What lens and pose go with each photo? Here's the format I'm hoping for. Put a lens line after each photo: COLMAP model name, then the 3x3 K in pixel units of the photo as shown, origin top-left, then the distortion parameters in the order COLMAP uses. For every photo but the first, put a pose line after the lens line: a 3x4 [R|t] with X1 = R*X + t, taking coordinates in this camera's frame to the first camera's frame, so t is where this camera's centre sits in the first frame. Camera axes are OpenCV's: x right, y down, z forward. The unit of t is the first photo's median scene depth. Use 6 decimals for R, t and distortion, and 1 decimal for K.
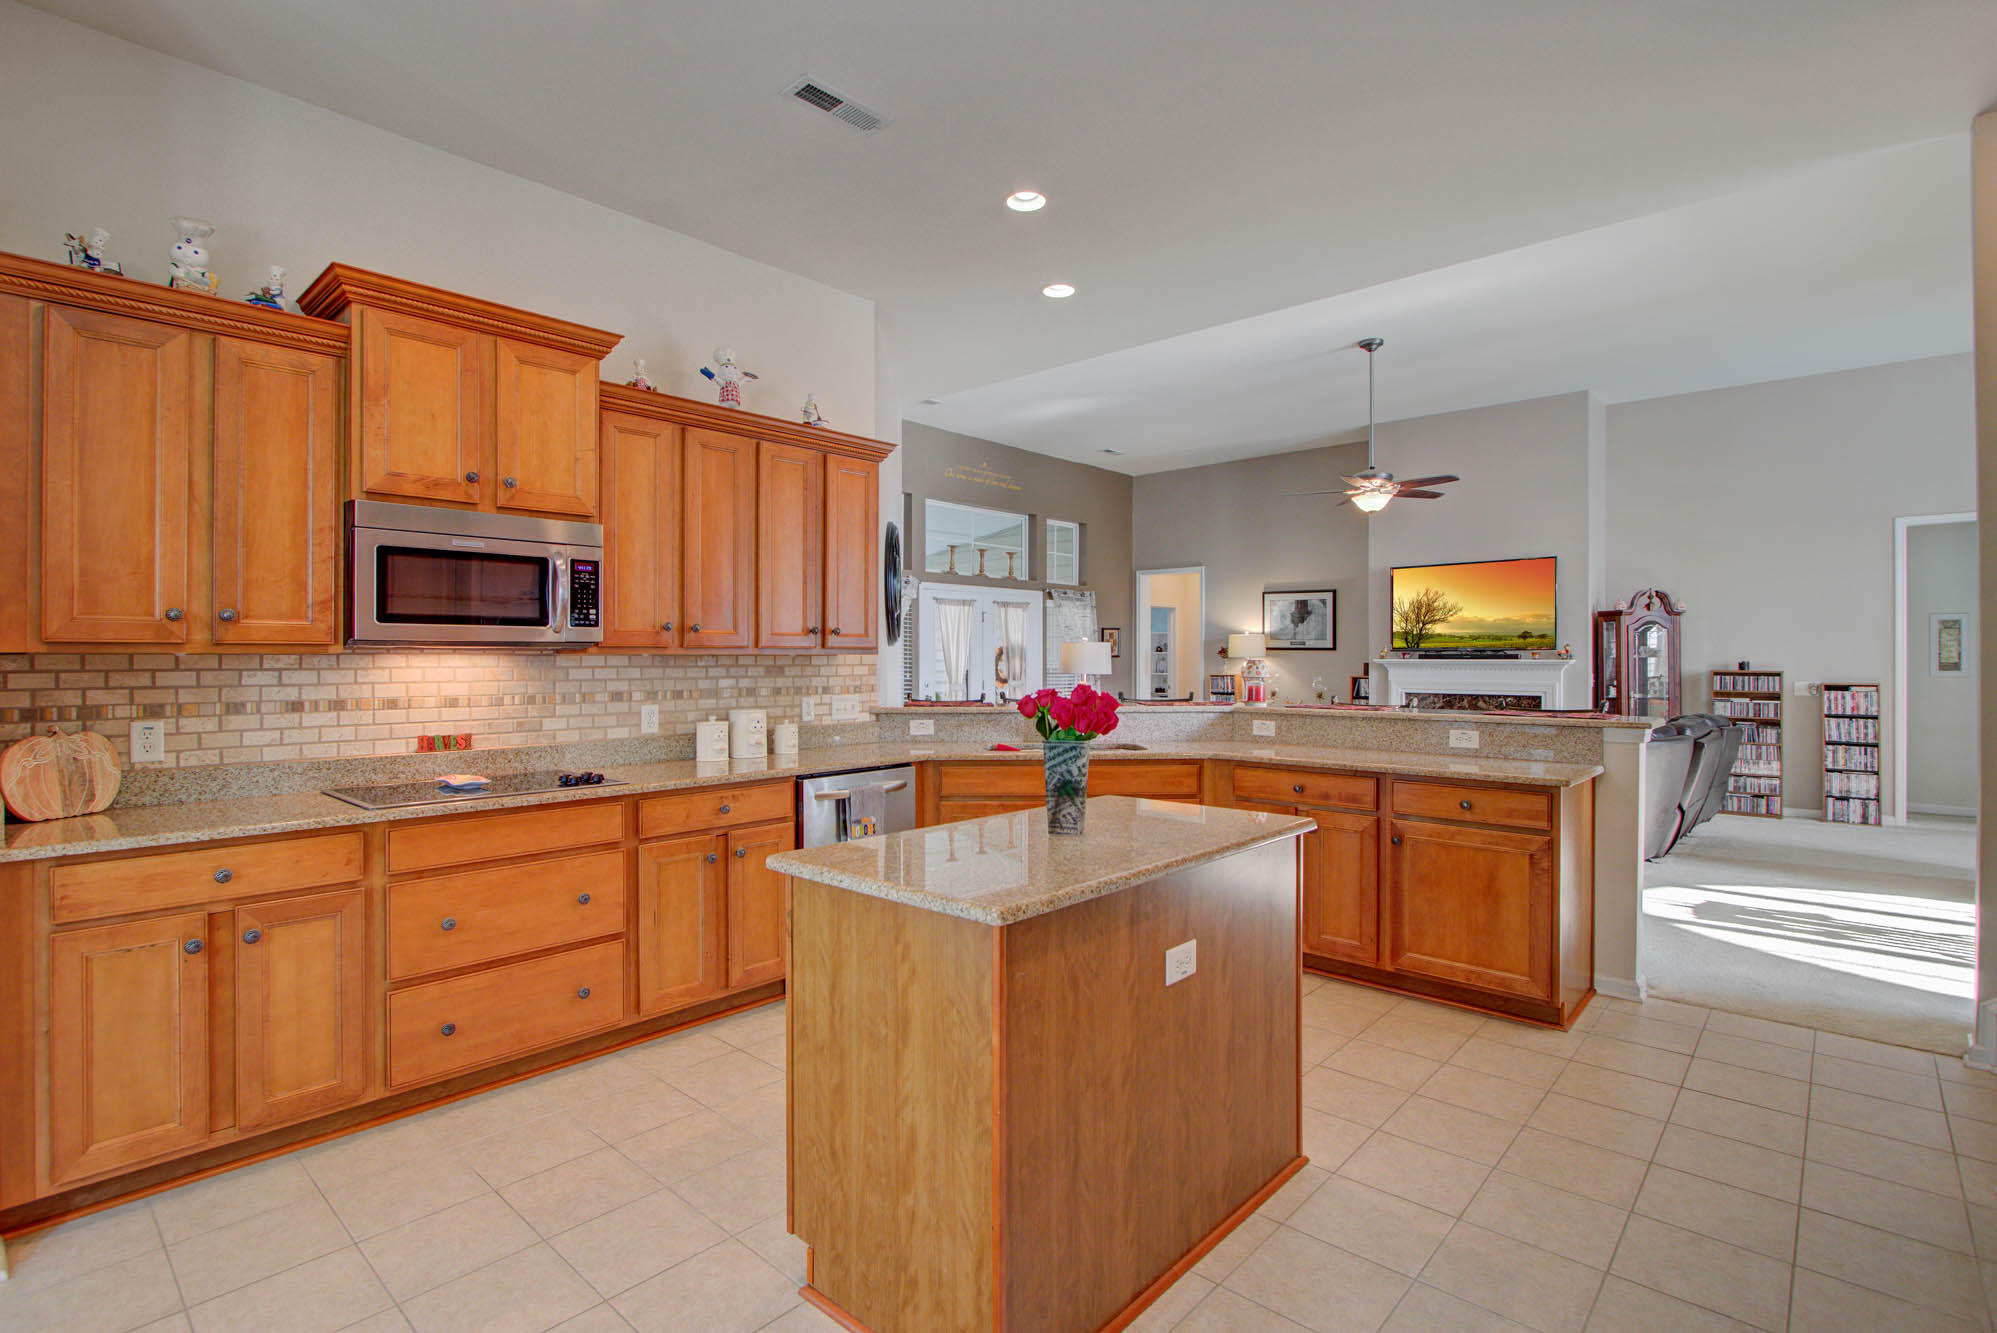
lens RADIAL K [[946.4, 0, 982.7], [0, 946.4, 654.3], [0, 0, 1]] dist [-0.015466, 0.002140]
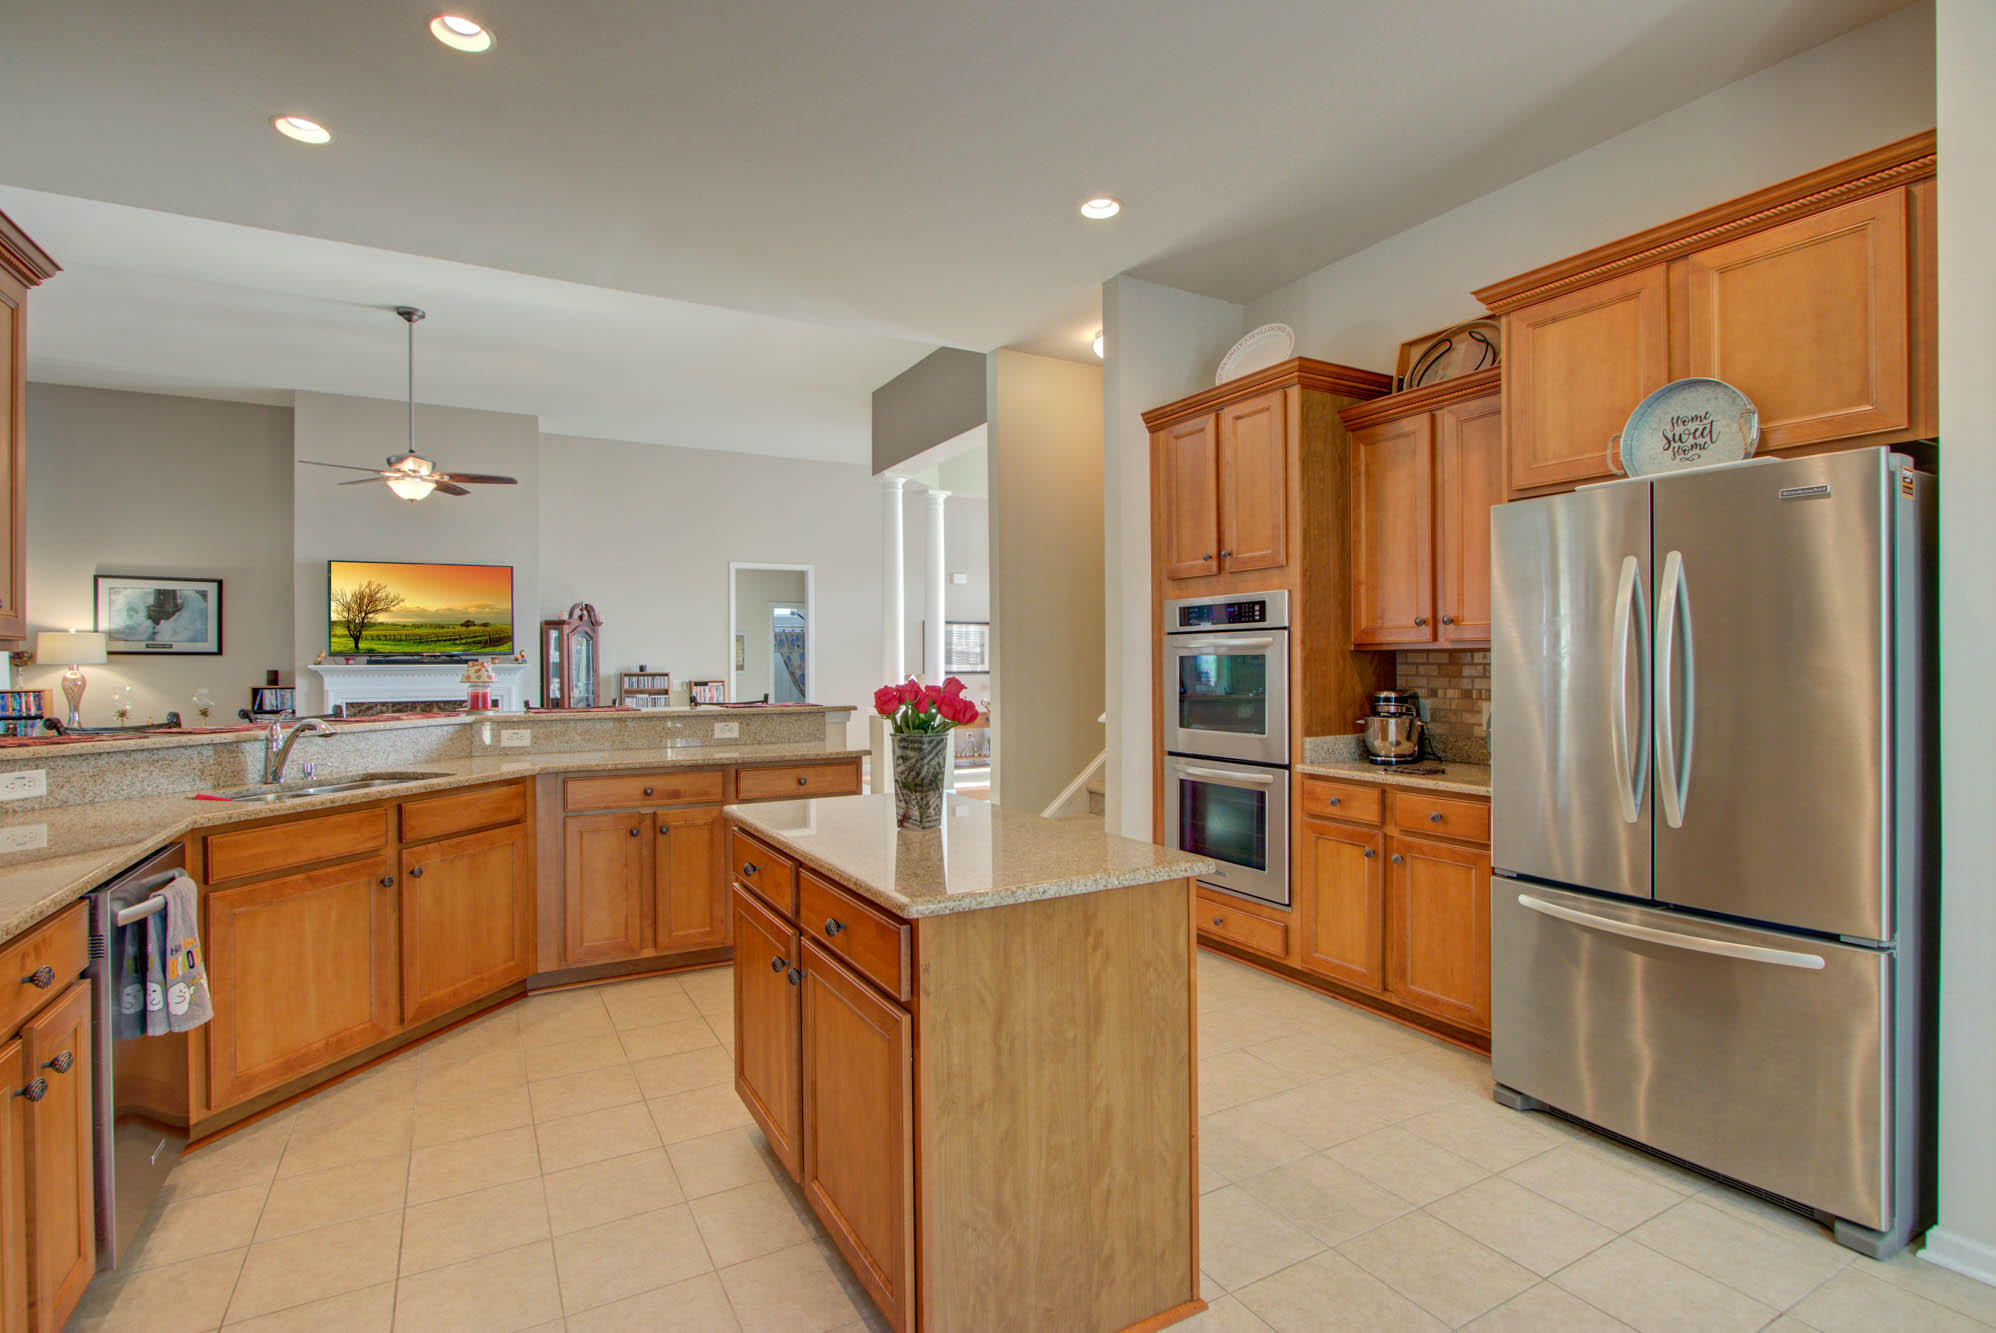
lens RADIAL K [[946.0, 0, 979.5], [0, 946.0, 666.4], [0, 0, 1]] dist [-0.015466, 0.002140]
pose [[0.319937, -0.006534, 0.947416, -0.235790], [0.003588, 0.999977, 0.005684, 0.004141], [-0.947432, 0.001581, 0.319953, 0.176142]]
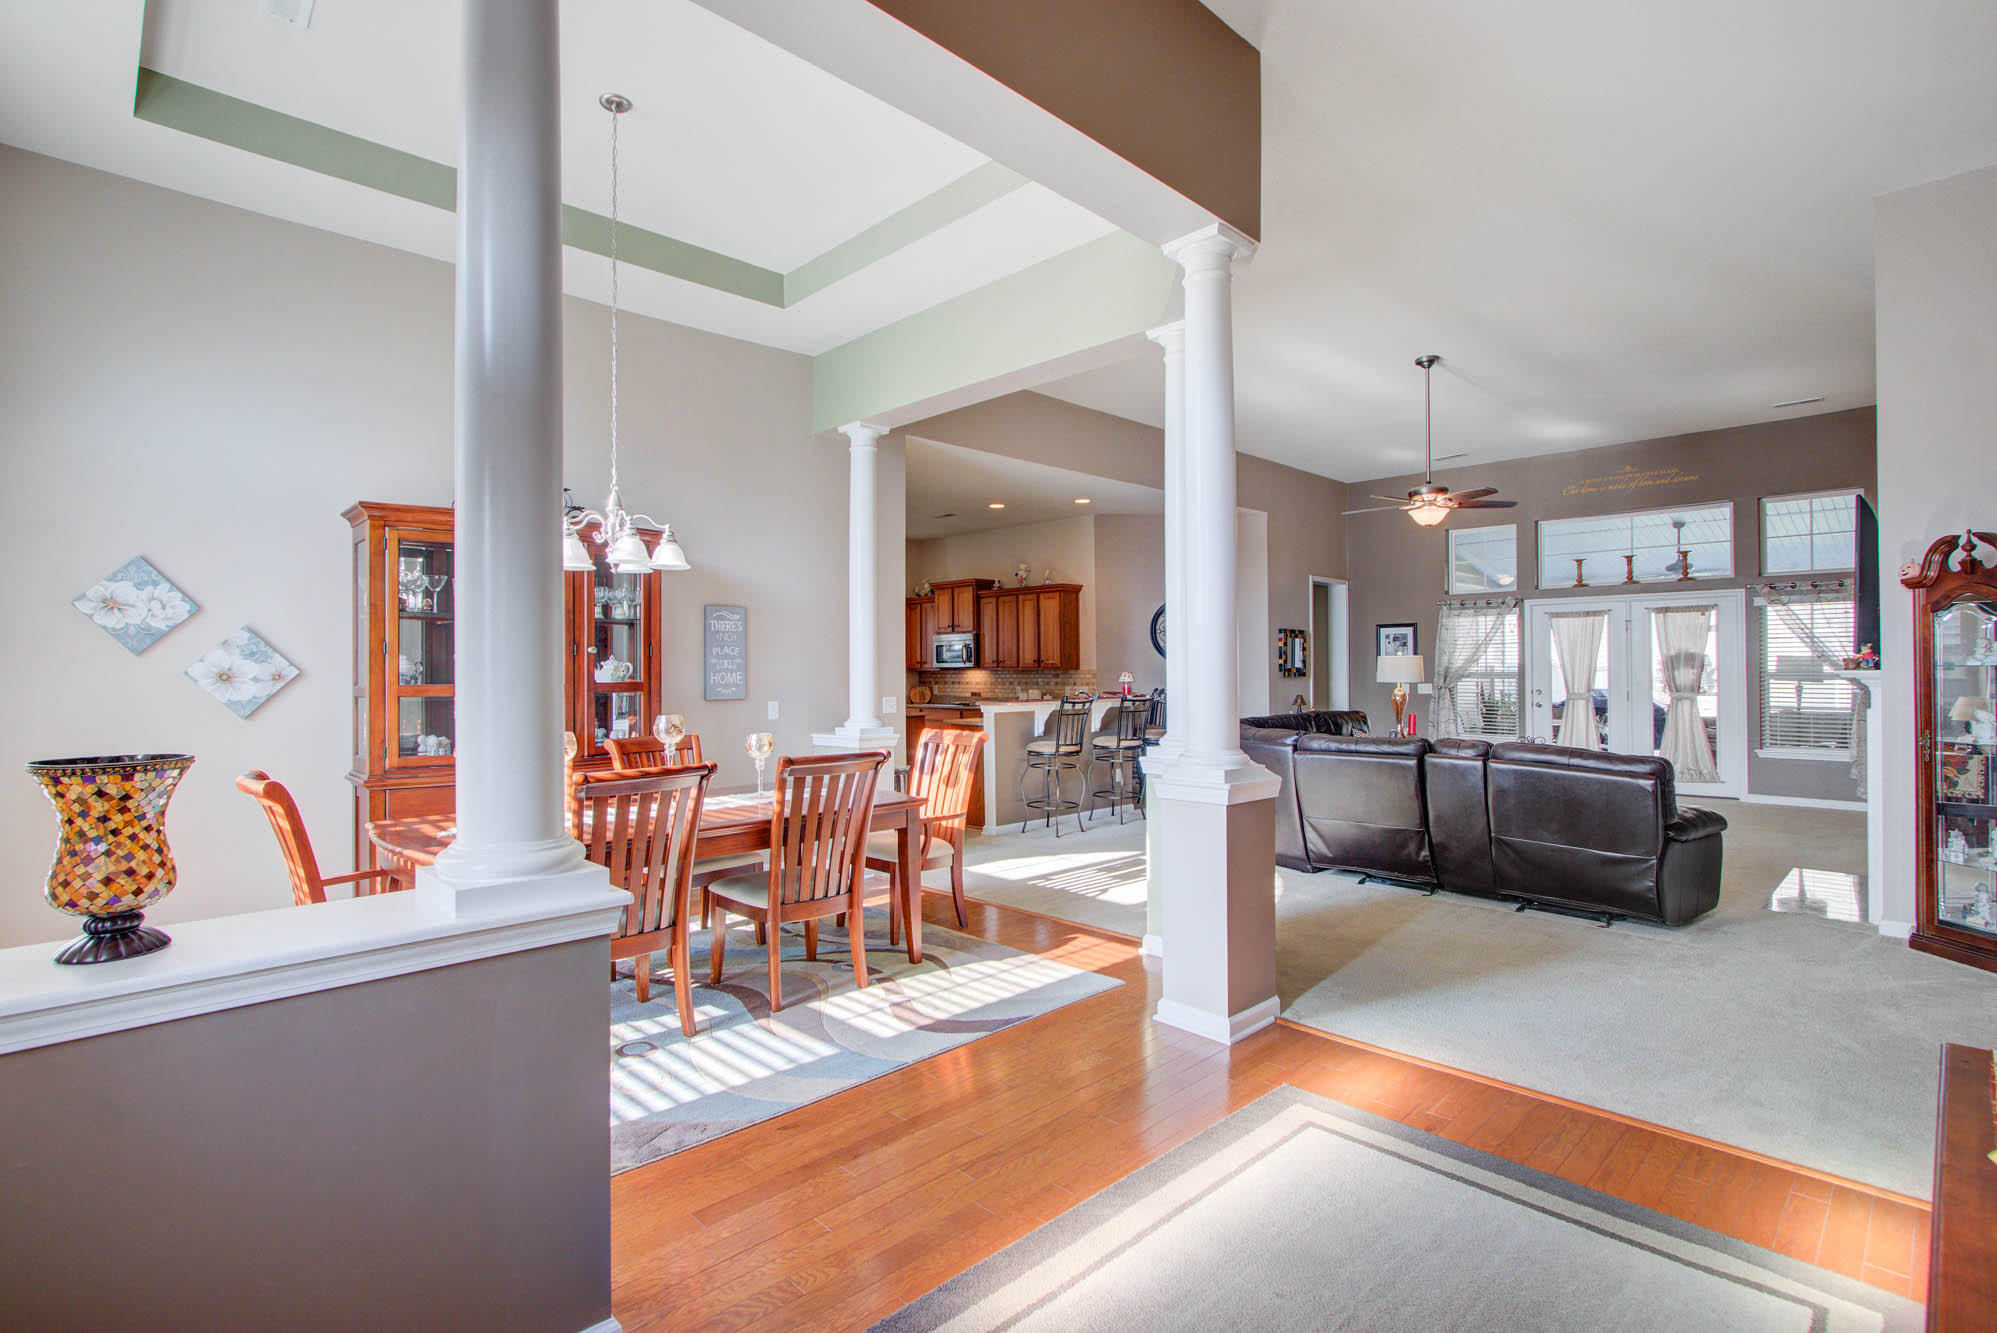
lens RADIAL K [[946.4, 0, 988.7], [0, 946.4, 671.7], [0, 0, 1]] dist [-0.015466, 0.002140]
pose [[-0.050565, 0.002286, -0.998718, 1.291986], [0.009275, 0.999955, 0.001819, -0.000004], [0.998678, -0.009171, -0.050584, 0.512166]]
